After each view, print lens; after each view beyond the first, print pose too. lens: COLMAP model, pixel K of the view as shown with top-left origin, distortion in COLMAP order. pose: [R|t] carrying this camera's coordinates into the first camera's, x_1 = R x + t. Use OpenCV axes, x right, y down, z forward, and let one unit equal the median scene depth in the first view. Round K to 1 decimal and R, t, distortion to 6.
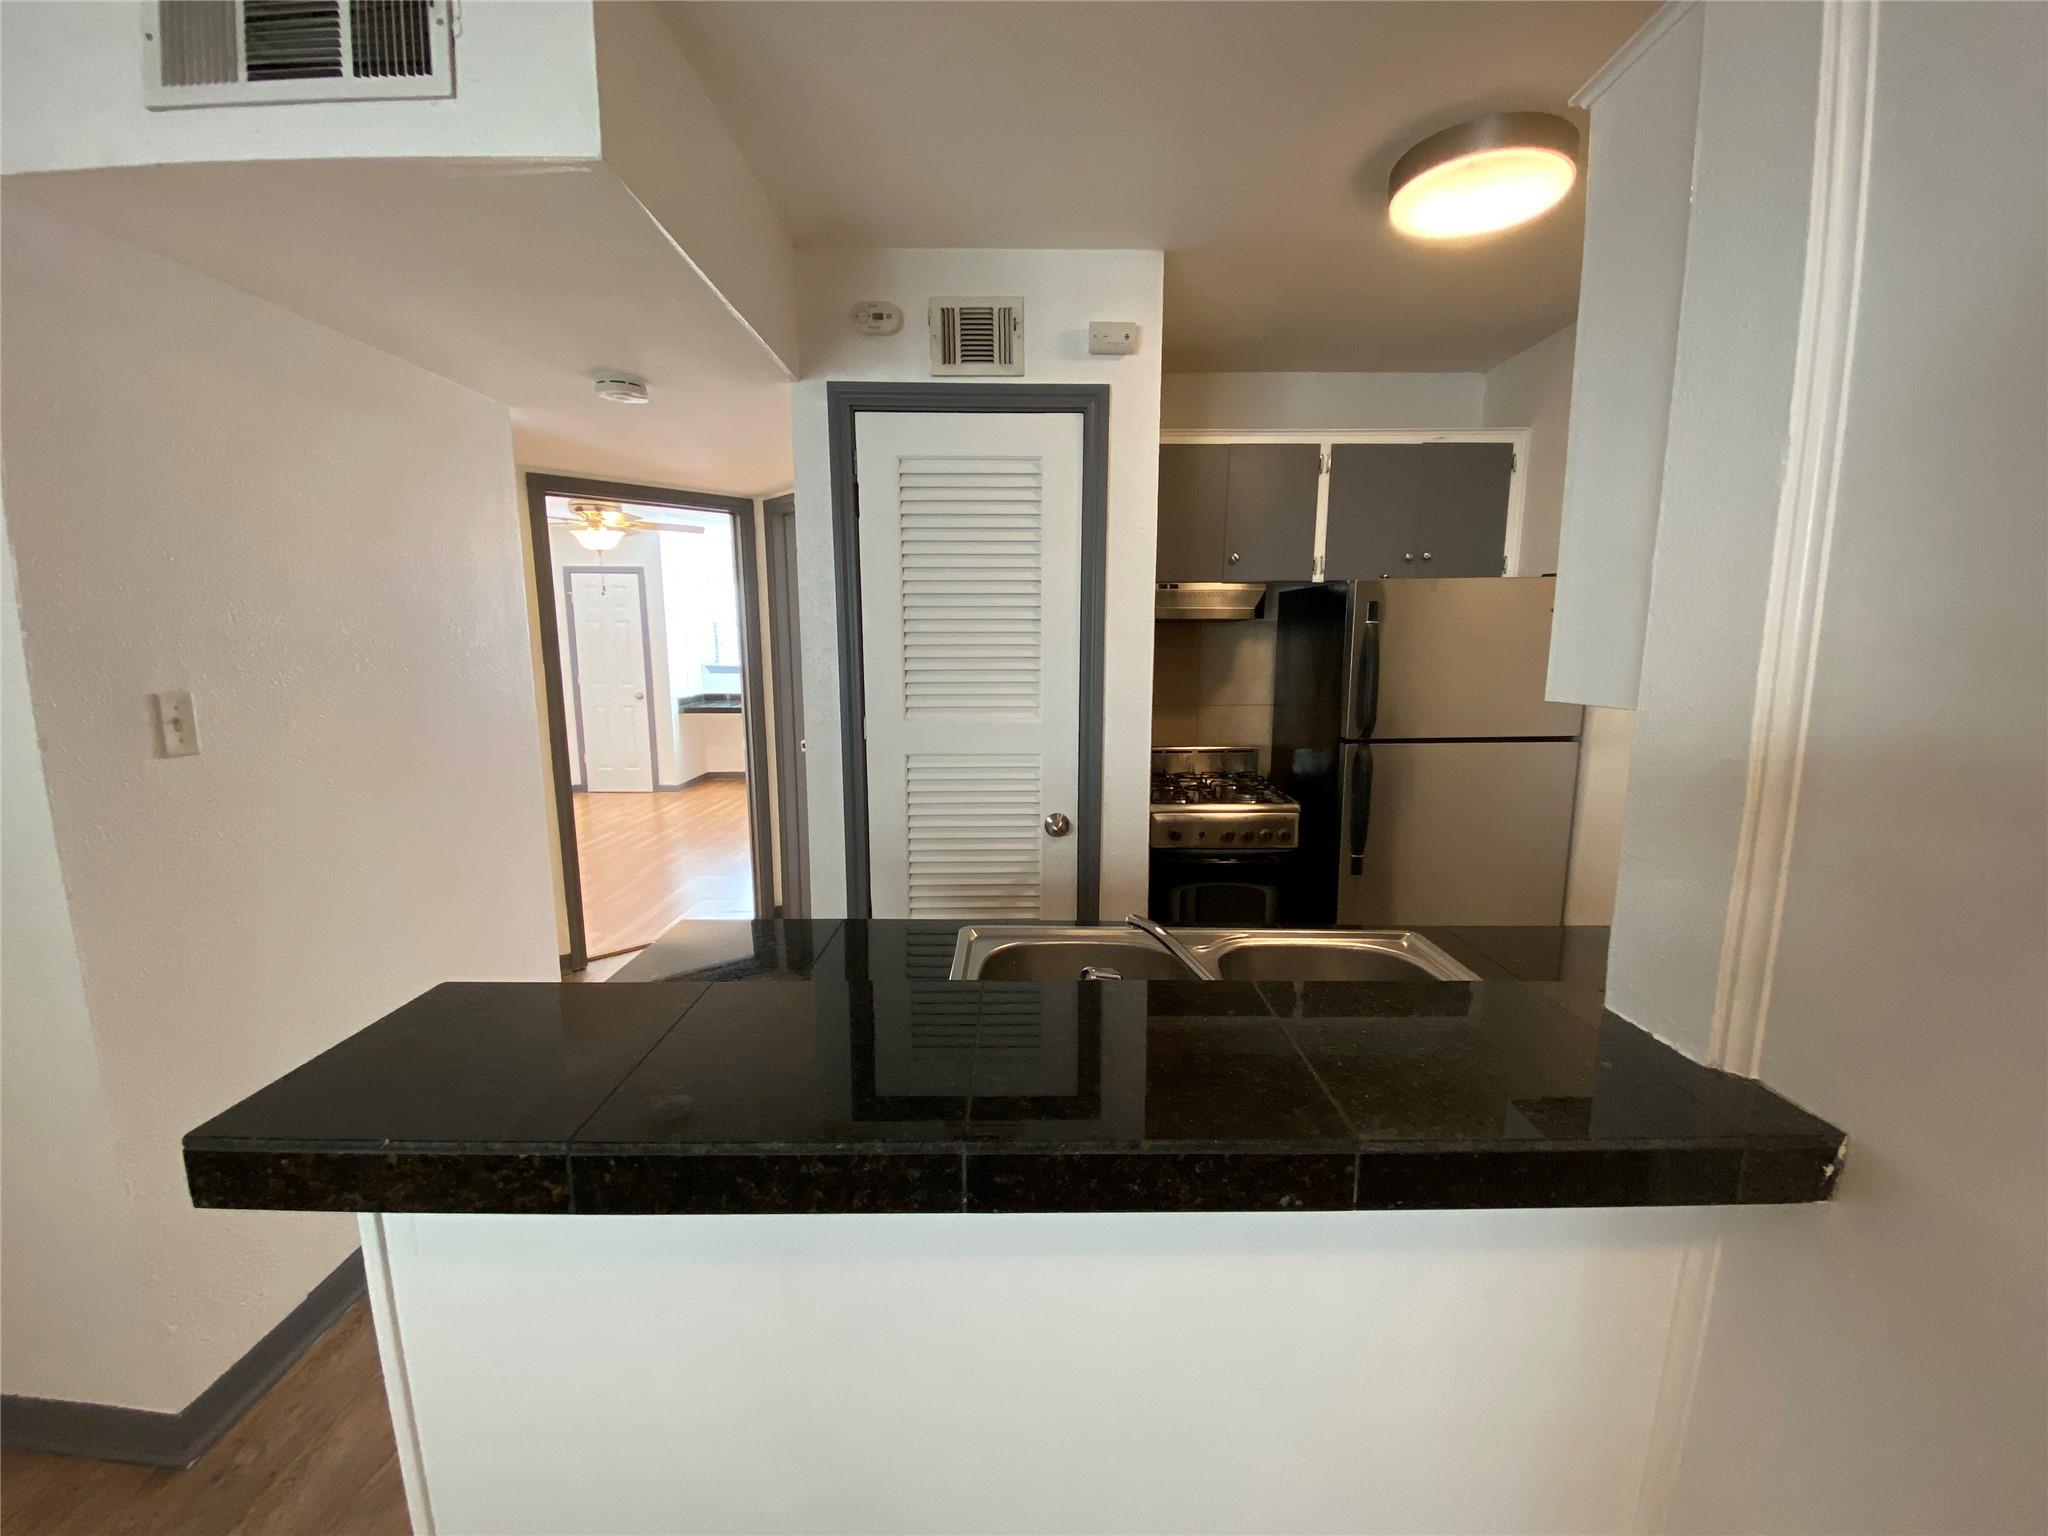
lens RADIAL K [[826.5, 0, 1032.4], [0, 826.5, 771.4], [0, 0, 1]] dist [0.015676, -0.017690]
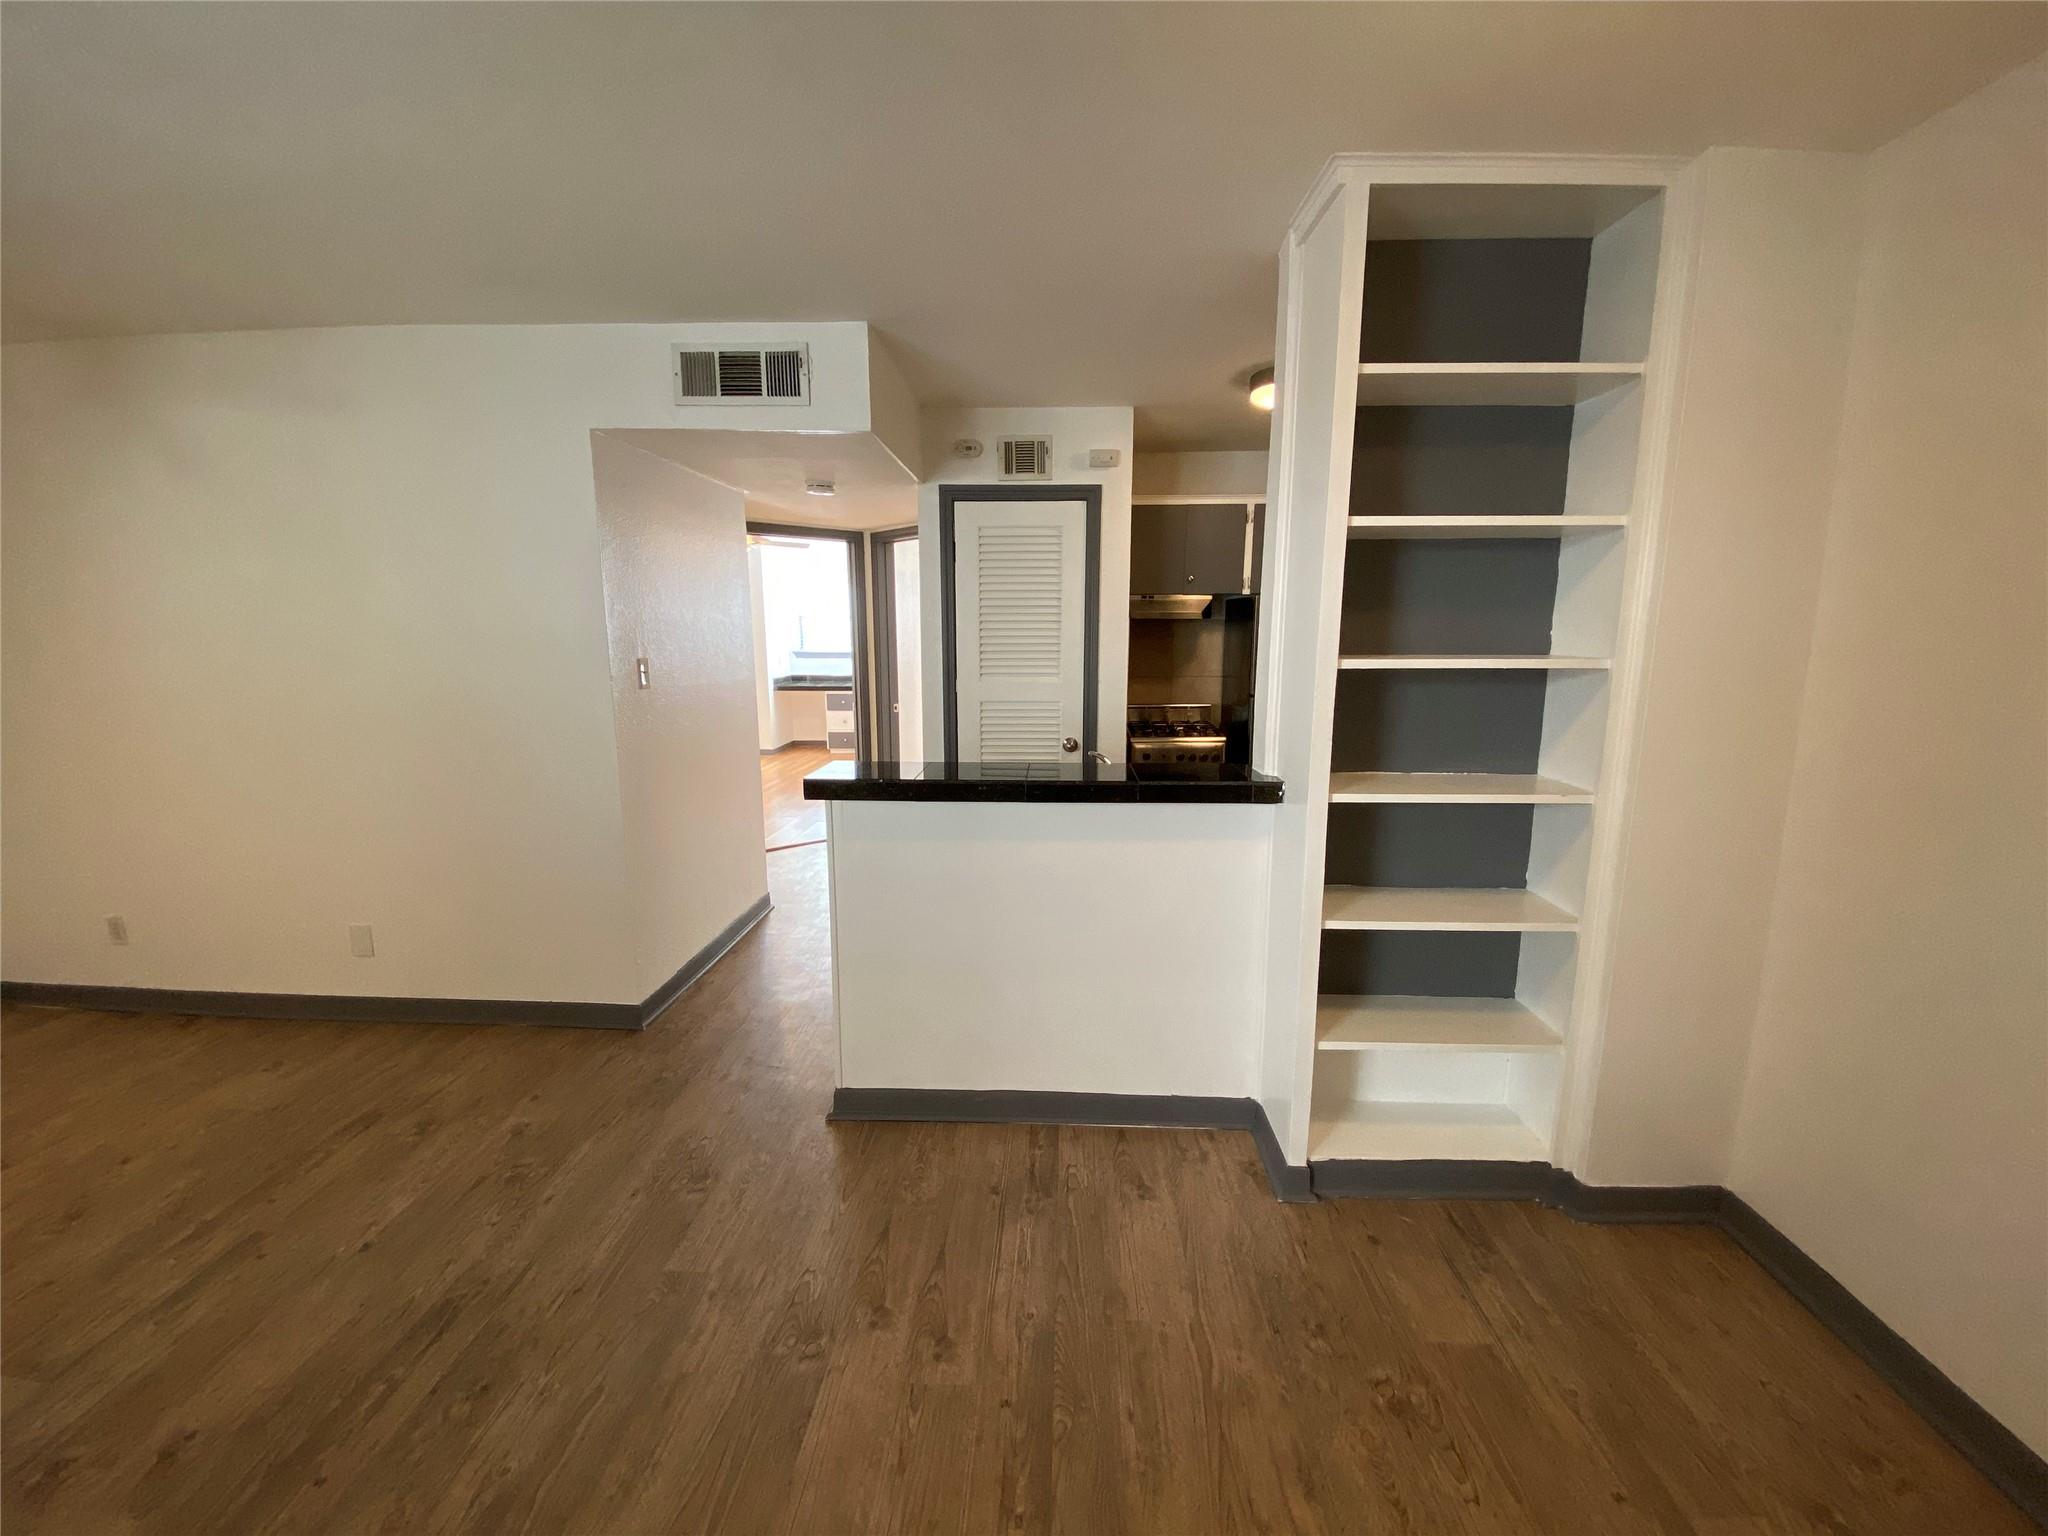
lens RADIAL K [[826.5, 0, 1026.2], [0, 826.5, 768.9], [0, 0, 1]] dist [0.015676, -0.017690]
pose [[0.998662, 0.008771, -0.050968, 0.027545], [-0.008256, 0.999913, 0.010304, 0.102014], [0.051054, -0.009869, 0.998647, -0.698392]]
